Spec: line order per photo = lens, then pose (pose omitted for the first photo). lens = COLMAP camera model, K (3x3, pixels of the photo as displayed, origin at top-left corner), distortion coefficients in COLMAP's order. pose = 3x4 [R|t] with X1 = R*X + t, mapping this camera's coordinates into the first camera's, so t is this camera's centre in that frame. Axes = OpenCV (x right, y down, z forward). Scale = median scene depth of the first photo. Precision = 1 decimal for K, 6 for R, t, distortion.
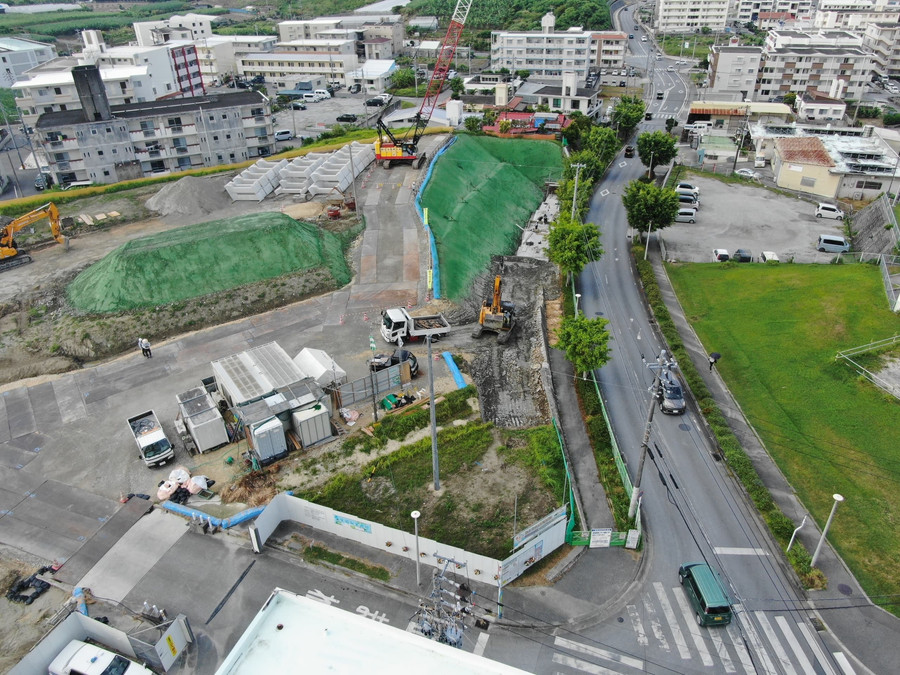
lens RADIAL K [[644.4, 0, 452.1], [0, 644.4, 337.3], [0, 0, 1]] dist [-0.014545, 0.002218]
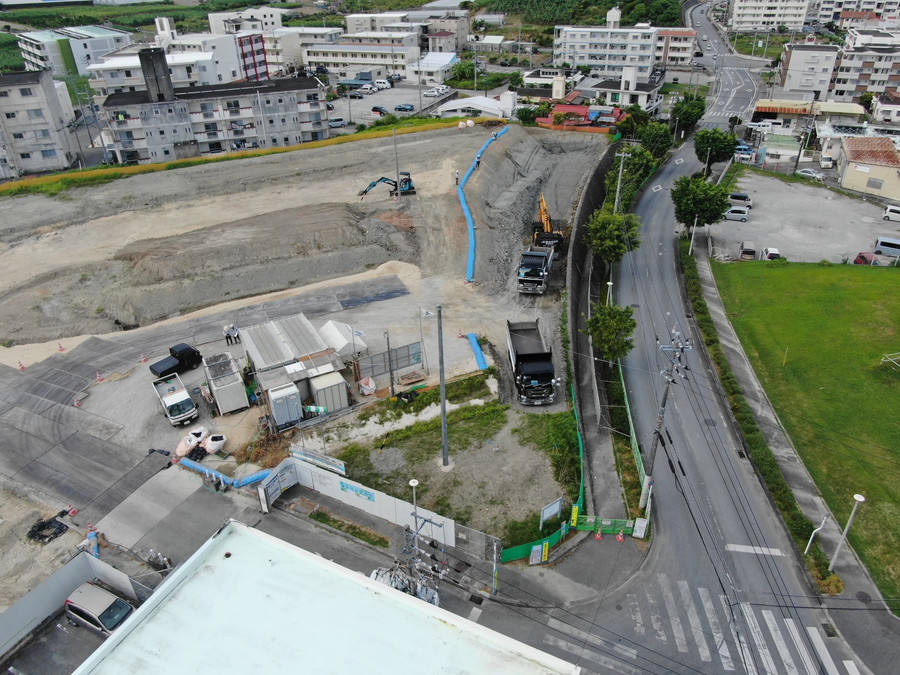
lens RADIAL K [[644.4, 0, 452.1], [0, 644.4, 337.3], [0, 0, 1]] dist [-0.014545, 0.002218]
pose [[0.995021, 0.053022, -0.084385, 0.021503], [-0.052840, 0.998593, 0.004393, 0.012221], [0.084500, 0.000088, 0.996424, 0.002738]]
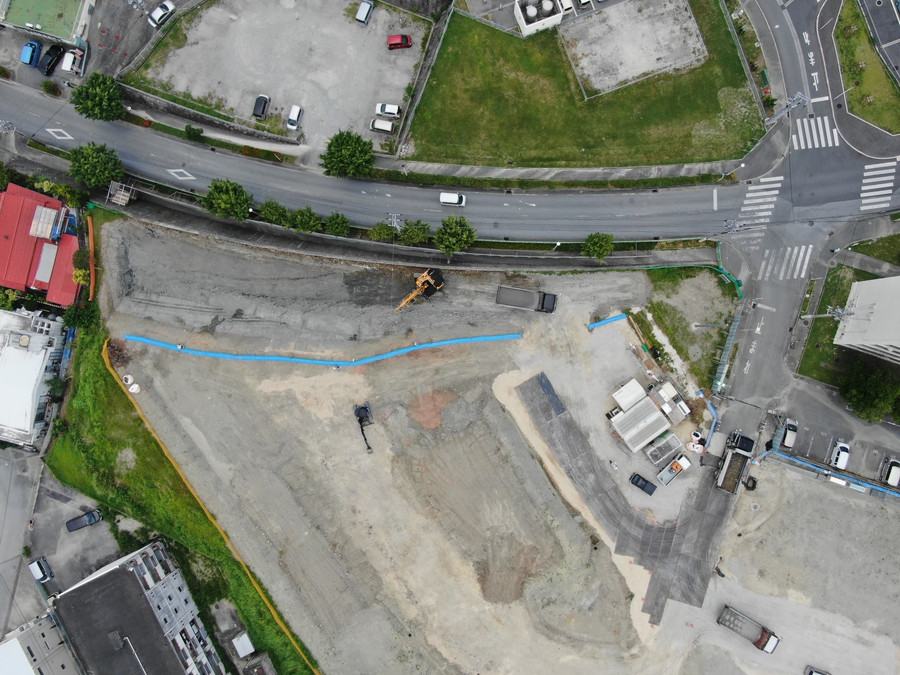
lens RADIAL K [[644.4, 0, 452.1], [0, 644.4, 337.3], [0, 0, 1]] dist [-0.014545, 0.002218]
pose [[-0.038213, -0.998963, 0.024749, -0.030710], [0.543264, 0.000018, 0.839562, -0.749094], [-0.838692, 0.045528, 0.542700, 0.181098]]
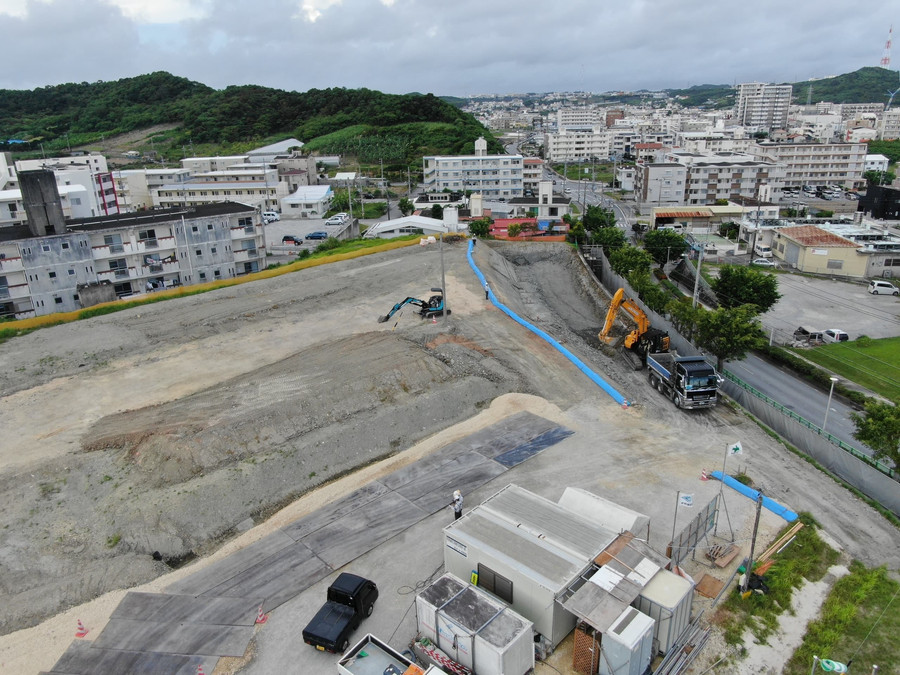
lens RADIAL K [[644.4, 0, 452.1], [0, 644.4, 337.3], [0, 0, 1]] dist [-0.014545, 0.002218]
pose [[0.977199, -0.075125, 0.198592, -0.200095], [0.114033, 0.974667, -0.192410, -0.008624], [-0.179106, 0.210669, 0.961010, 0.157456]]
